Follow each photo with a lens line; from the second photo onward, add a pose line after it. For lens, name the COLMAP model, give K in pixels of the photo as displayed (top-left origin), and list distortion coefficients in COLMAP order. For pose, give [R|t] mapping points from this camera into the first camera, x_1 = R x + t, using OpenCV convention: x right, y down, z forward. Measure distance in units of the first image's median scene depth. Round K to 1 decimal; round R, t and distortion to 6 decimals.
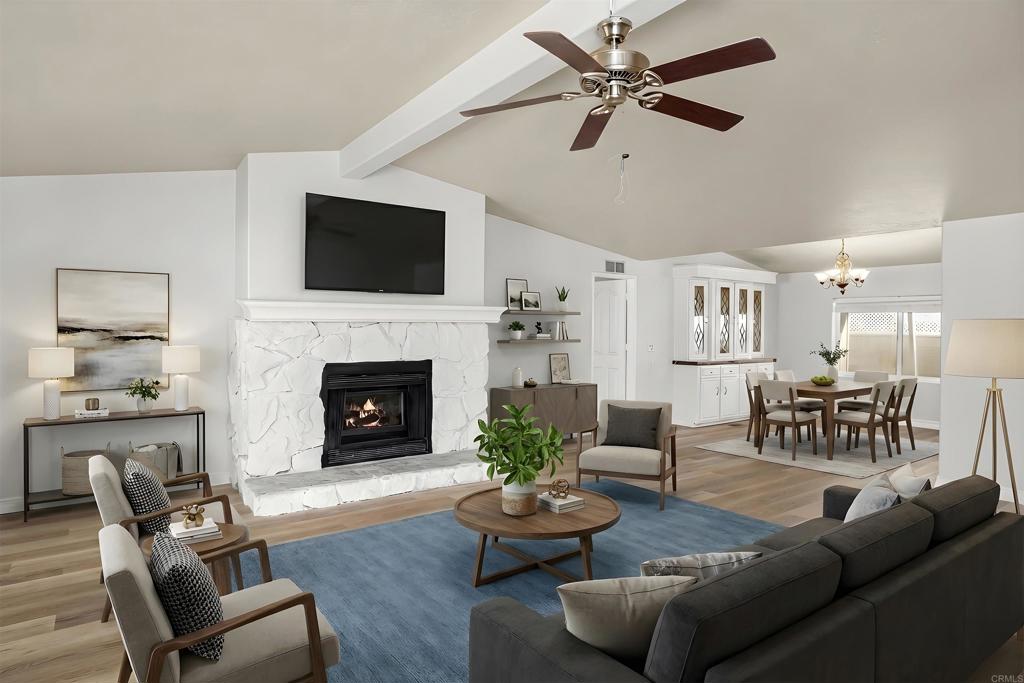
lens RADIAL K [[587.7, 0, 509.5], [0, 587.7, 320.6], [0, 0, 1]] dist [-0.022499, 0.002440]
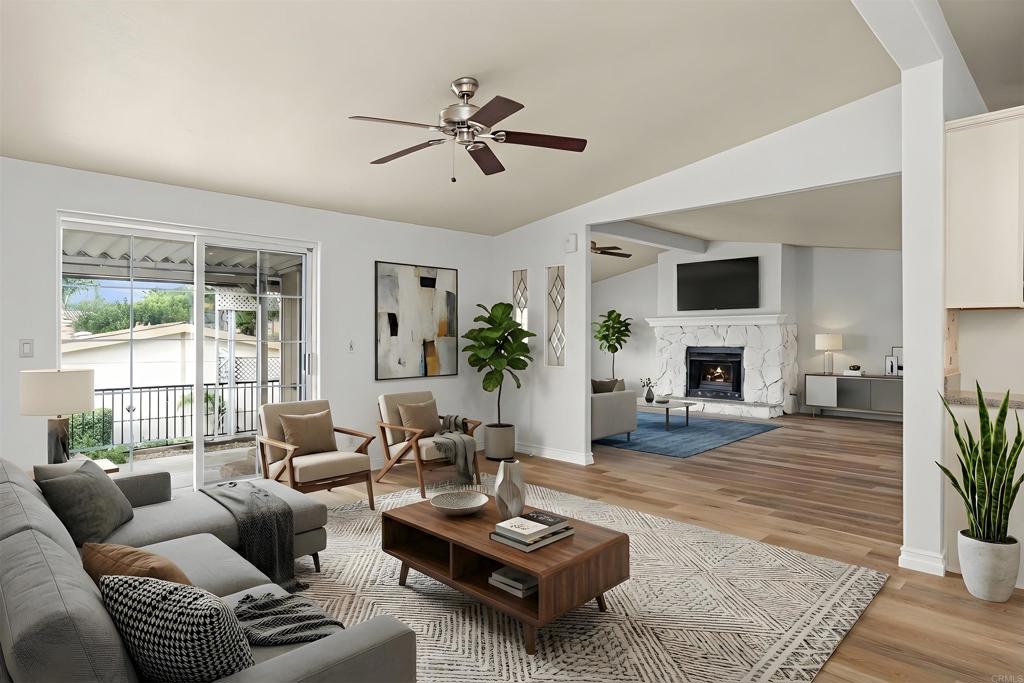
lens RADIAL K [[587.7, 0, 509.5], [0, 587.7, 320.6], [0, 0, 1]] dist [-0.022499, 0.002440]
pose [[0.171861, -0.032861, -0.984573, 1.510268], [0.013738, 0.999426, -0.030959, 0.034720], [0.985025, -0.008206, 0.172214, 0.010560]]
